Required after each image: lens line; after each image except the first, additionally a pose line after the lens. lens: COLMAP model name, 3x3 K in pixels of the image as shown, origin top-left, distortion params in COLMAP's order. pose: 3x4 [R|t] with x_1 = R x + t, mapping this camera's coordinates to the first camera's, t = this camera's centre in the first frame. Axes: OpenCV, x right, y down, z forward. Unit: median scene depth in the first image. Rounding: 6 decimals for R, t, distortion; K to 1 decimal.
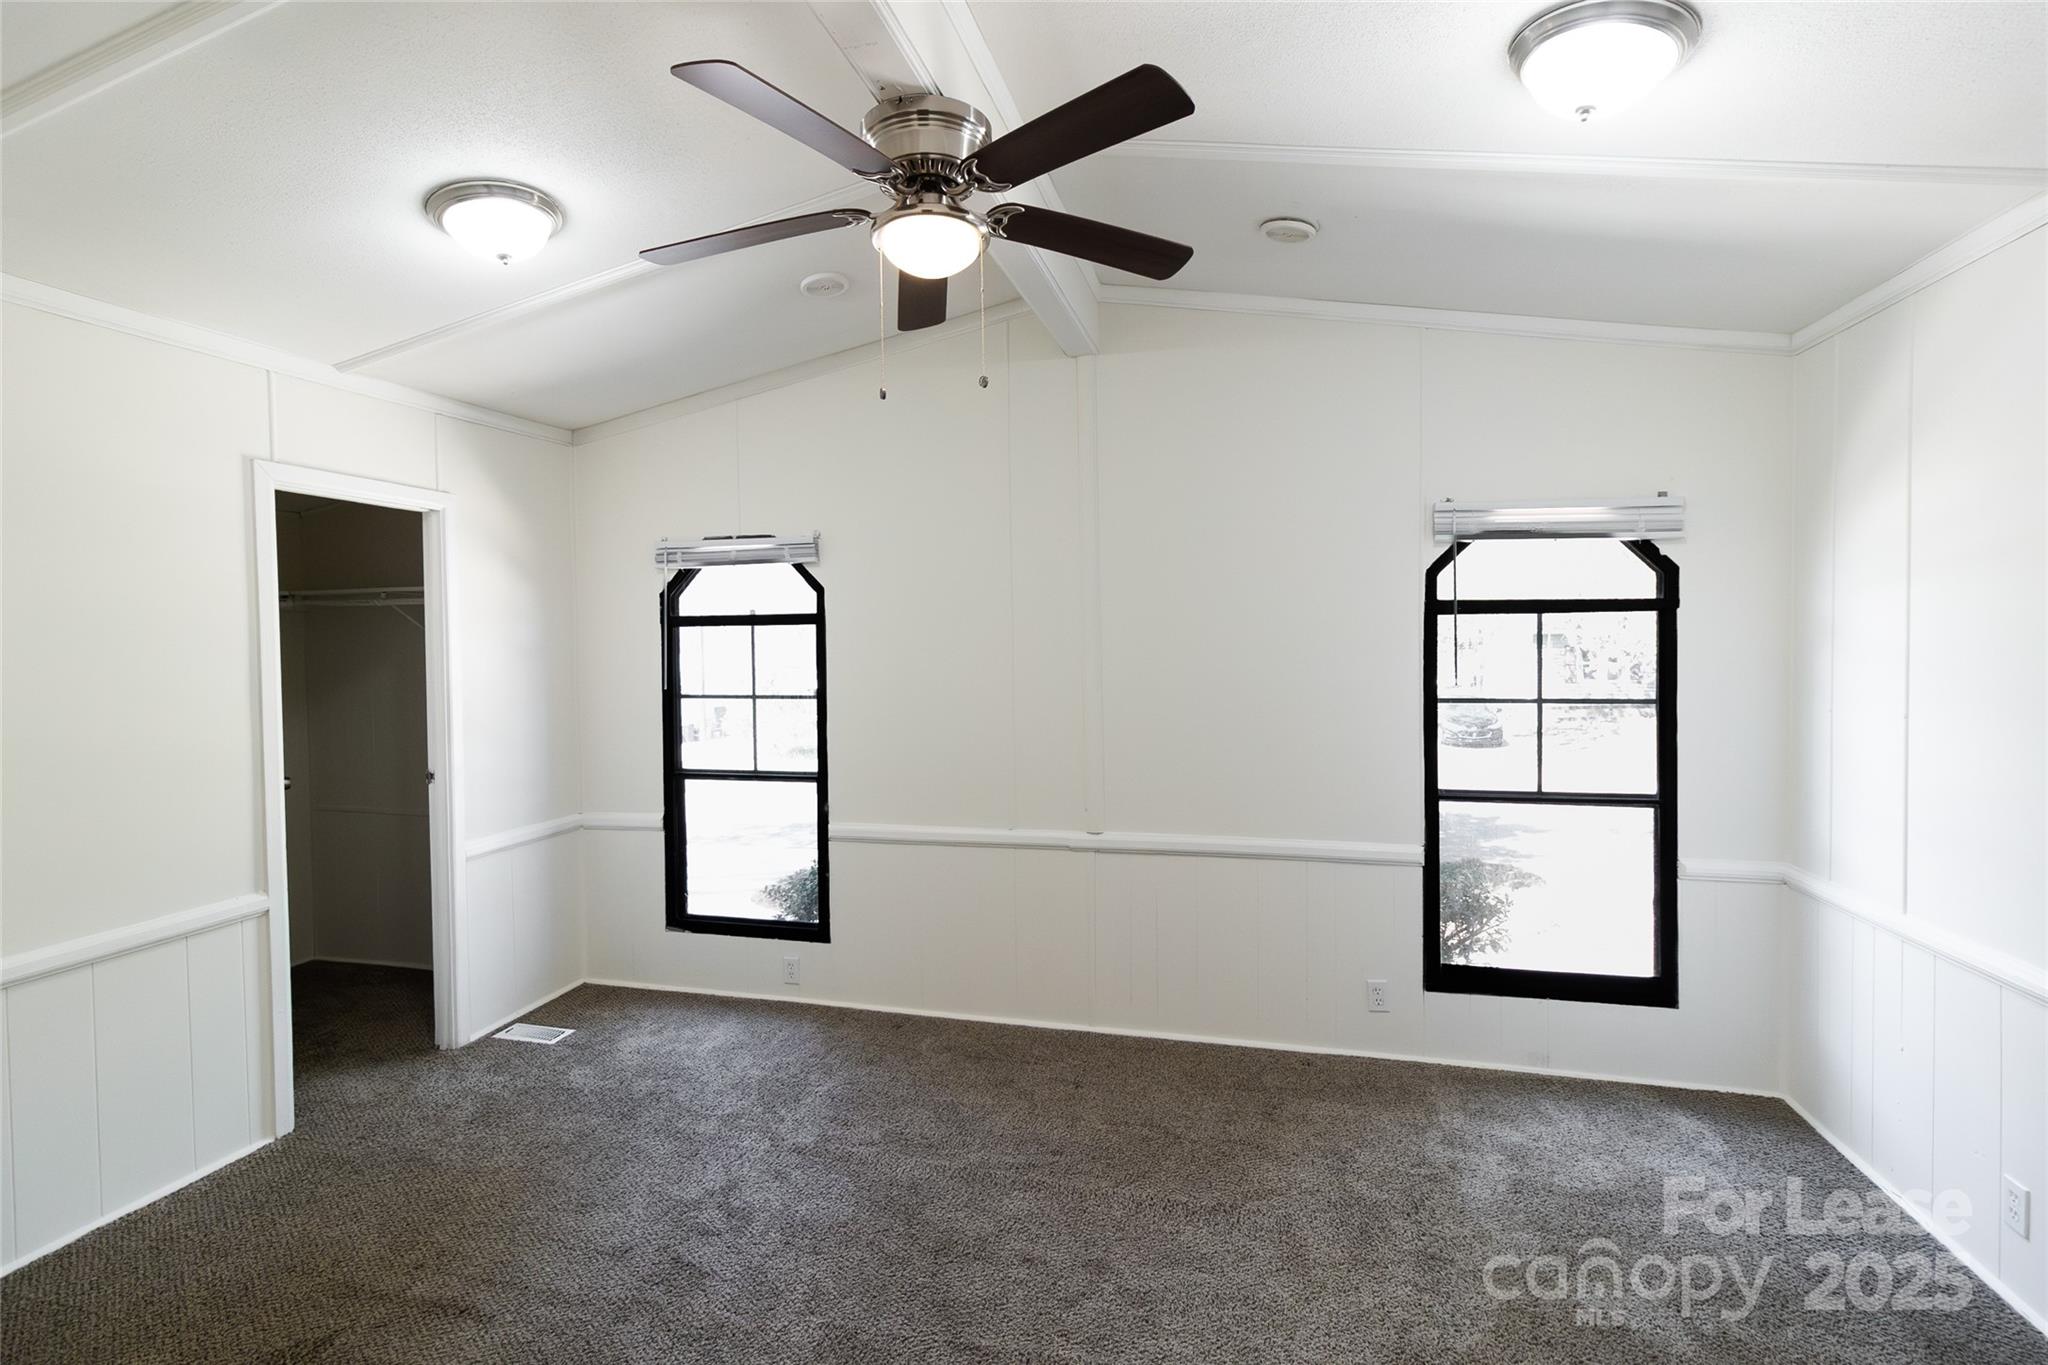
lens RADIAL K [[957.1, 0, 1026.7], [0, 957.1, 656.6], [0, 0, 1]] dist [0.000203, 0.001376]
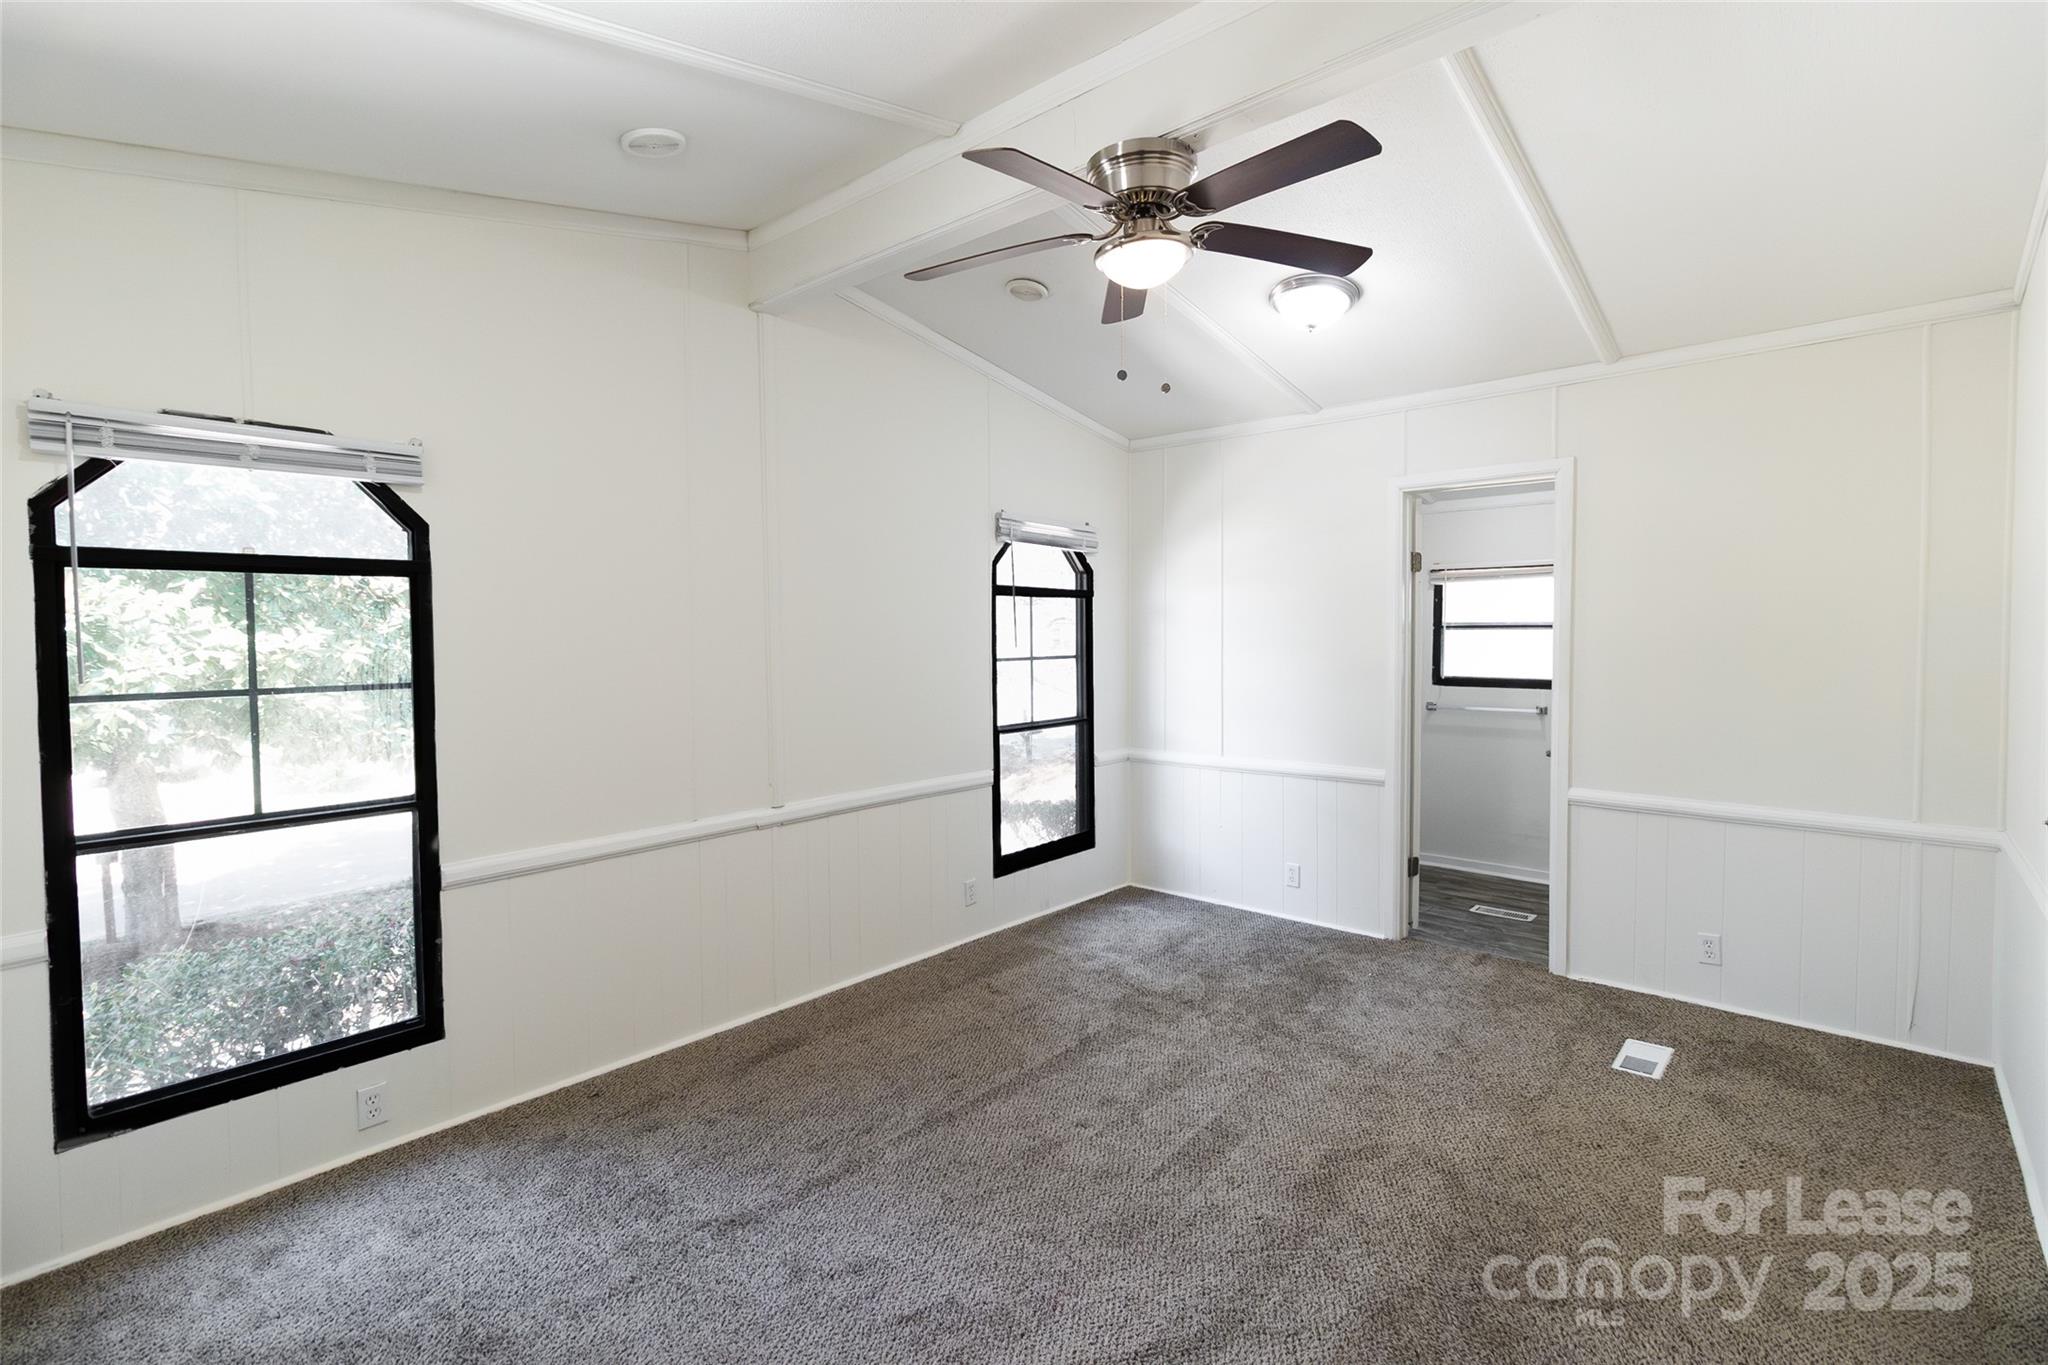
lens RADIAL K [[957.1, 0, 1026.7], [0, 957.1, 656.6], [0, 0, 1]] dist [0.000203, 0.001376]
pose [[0.442408, -0.018871, 0.896615, -0.754917], [0.016249, 0.999783, 0.013025, 0.024841], [-0.896667, 0.008807, 0.442619, 0.371365]]
